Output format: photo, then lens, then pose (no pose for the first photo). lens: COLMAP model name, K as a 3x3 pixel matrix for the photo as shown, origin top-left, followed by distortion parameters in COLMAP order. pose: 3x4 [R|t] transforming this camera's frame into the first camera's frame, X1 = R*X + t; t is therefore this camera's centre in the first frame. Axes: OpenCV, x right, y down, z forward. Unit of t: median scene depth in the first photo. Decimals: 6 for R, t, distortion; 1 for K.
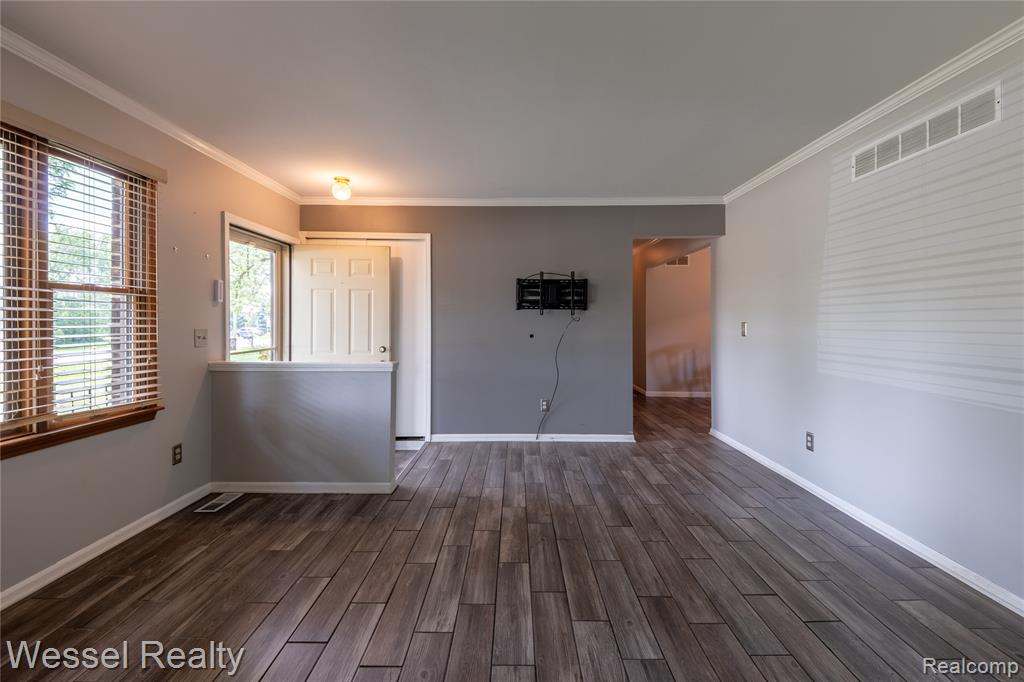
lens RADIAL K [[411.9, 0, 510.2], [0, 411.9, 332.3], [0, 0, 1]] dist [-0.001838, -0.000476]
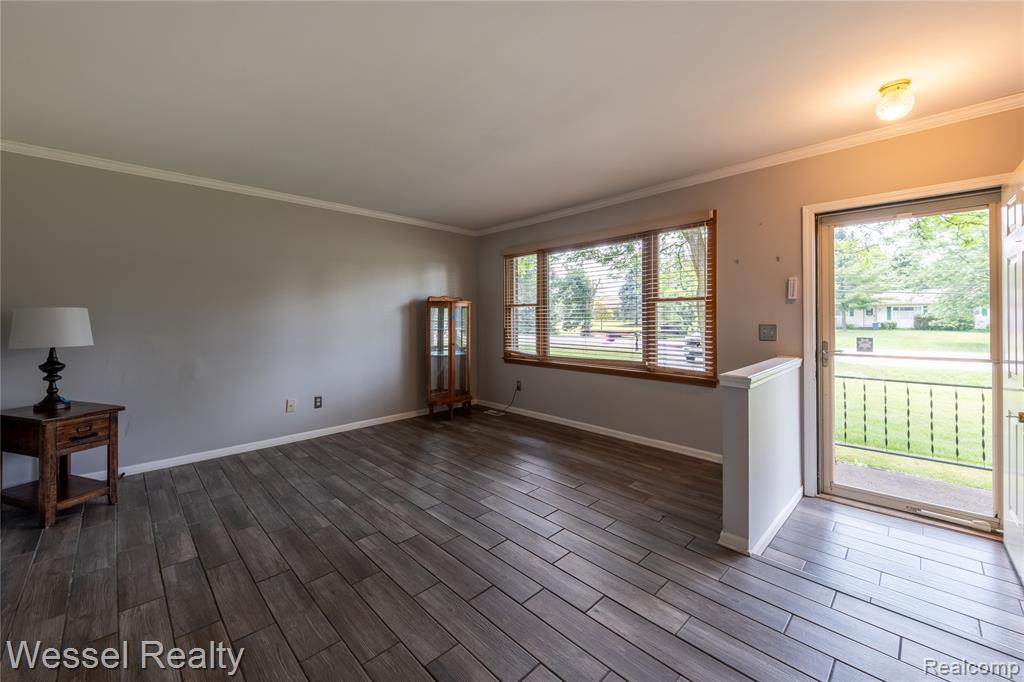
lens RADIAL K [[411.9, 0, 510.2], [0, 411.9, 332.3], [0, 0, 1]] dist [-0.001838, -0.000476]
pose [[-0.711709, 0.027365, -0.701941, 0.782635], [-0.016495, 0.998314, 0.055644, -0.057026], [0.702281, 0.051181, -0.710058, 1.895971]]
